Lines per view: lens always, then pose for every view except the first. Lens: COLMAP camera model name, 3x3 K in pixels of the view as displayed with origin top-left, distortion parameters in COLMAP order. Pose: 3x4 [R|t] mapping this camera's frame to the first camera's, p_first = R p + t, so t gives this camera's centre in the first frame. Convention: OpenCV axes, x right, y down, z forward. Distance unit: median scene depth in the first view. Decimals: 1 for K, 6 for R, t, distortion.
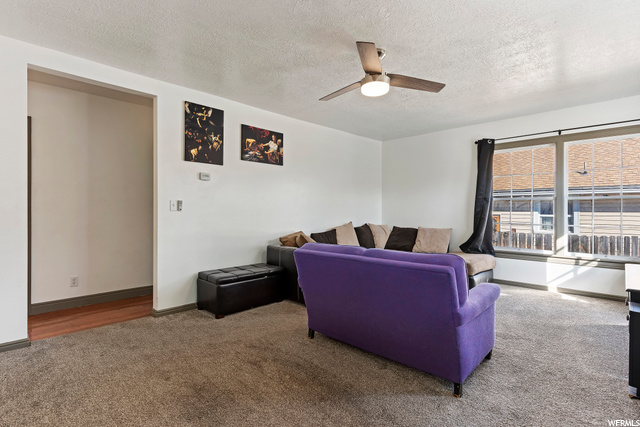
lens RADIAL K [[315.5, 0, 320.0], [0, 315.5, 213.5], [0, 0, 1]] dist [0.001744, 0.000112]
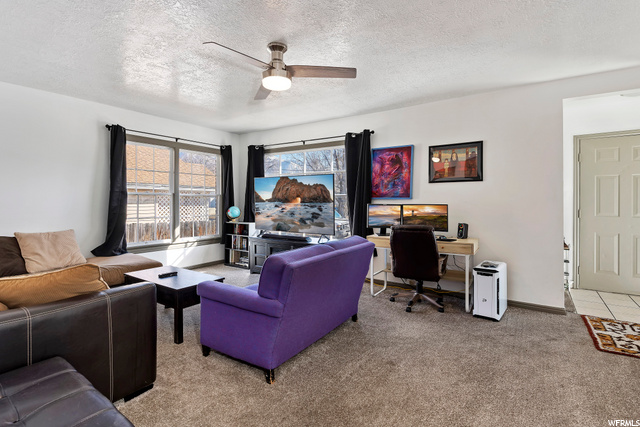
lens RADIAL K [[312.9, 0, 322.7], [0, 312.9, 201.7], [0, 0, 1]] dist [0.002681, 0.000465]
pose [[-0.186179, 0.011034, 0.982454, -0.563228], [0.031247, 0.999498, -0.005304, 0.004069], [-0.982019, 0.029711, -0.186431, 0.740977]]
